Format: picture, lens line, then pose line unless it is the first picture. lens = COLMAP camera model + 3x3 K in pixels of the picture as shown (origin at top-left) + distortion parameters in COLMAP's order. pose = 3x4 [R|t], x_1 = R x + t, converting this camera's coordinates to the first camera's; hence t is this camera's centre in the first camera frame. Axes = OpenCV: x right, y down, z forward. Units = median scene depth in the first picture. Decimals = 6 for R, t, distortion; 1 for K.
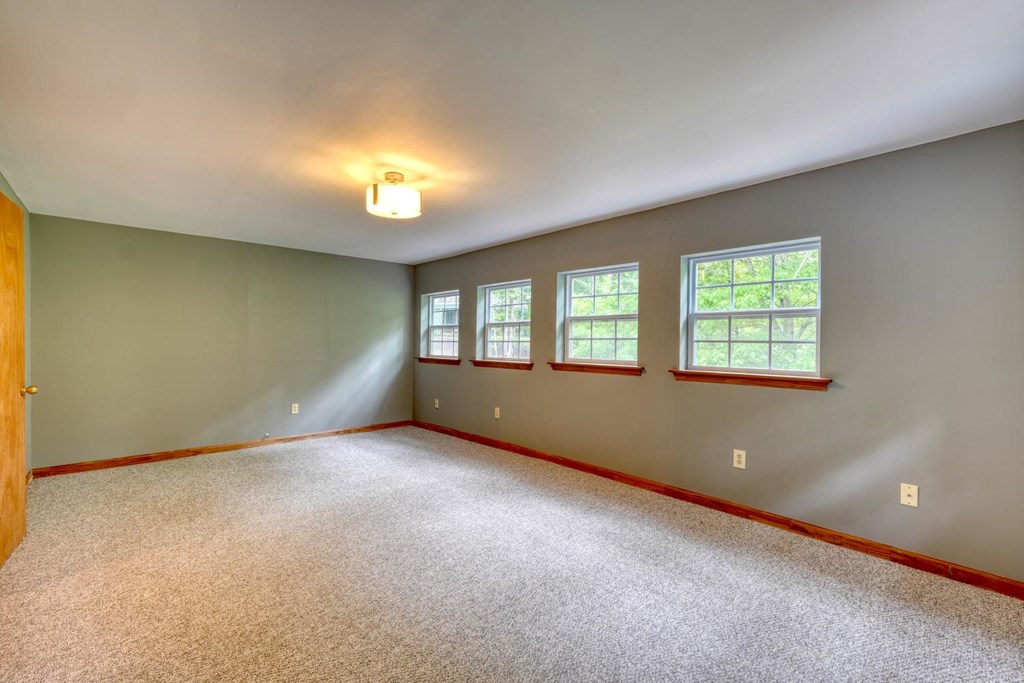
lens RADIAL K [[441.7, 0, 504.4], [0, 441.7, 342.8], [0, 0, 1]] dist [0.002953, 0.000555]
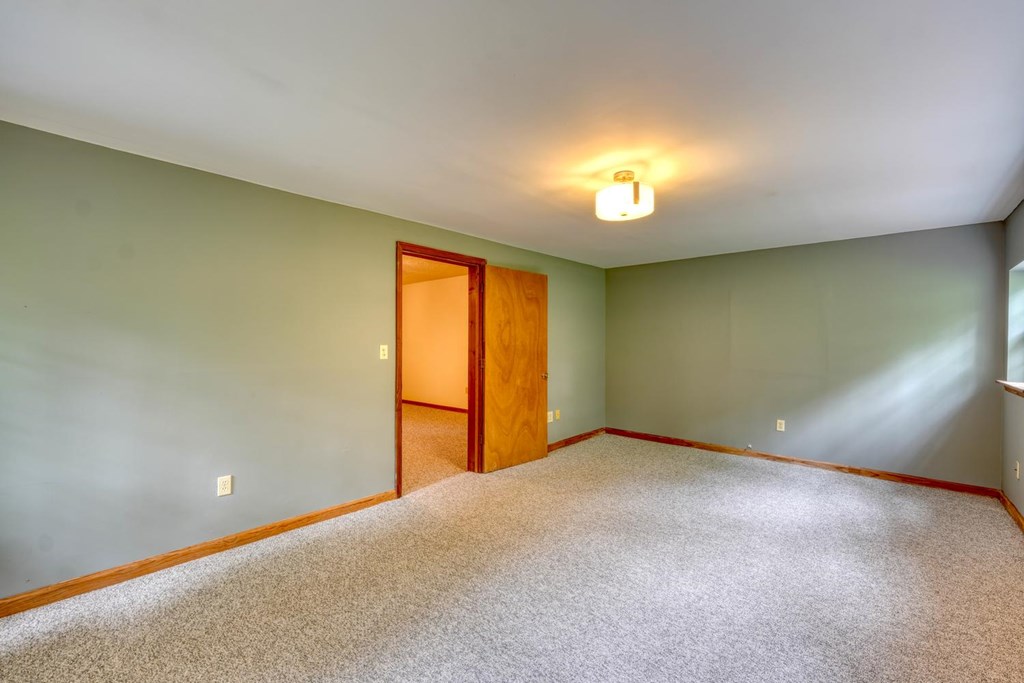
lens RADIAL K [[436.4, 0, 510.4], [0, 436.4, 339.6], [0, 0, 1]] dist [-0.000016, 0.000204]
pose [[0.088563, -0.012393, -0.995993, 0.450282], [-0.008929, 0.999873, -0.013236, -0.009286], [0.996031, 0.010066, 0.088441, 0.472806]]
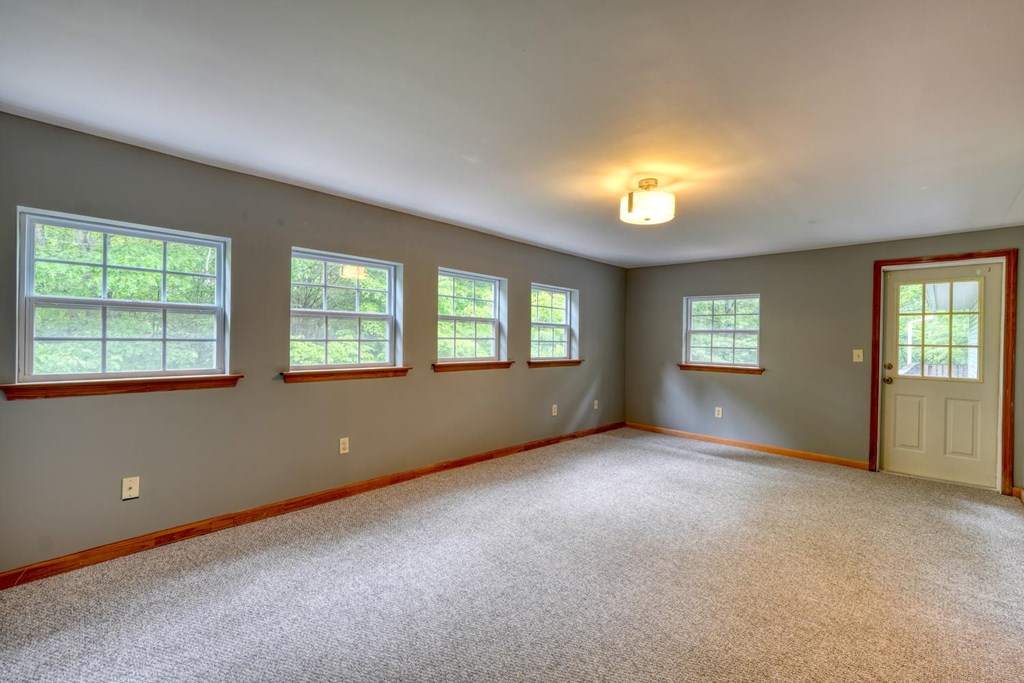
lens RADIAL K [[441.7, 0, 504.4], [0, 441.7, 342.8], [0, 0, 1]] dist [0.002953, 0.000555]
pose [[-0.066949, -0.004475, 0.997746, -0.842529], [-0.002072, 0.999988, 0.004346, -0.003537], [-0.997754, -0.001777, -0.066957, 0.951481]]
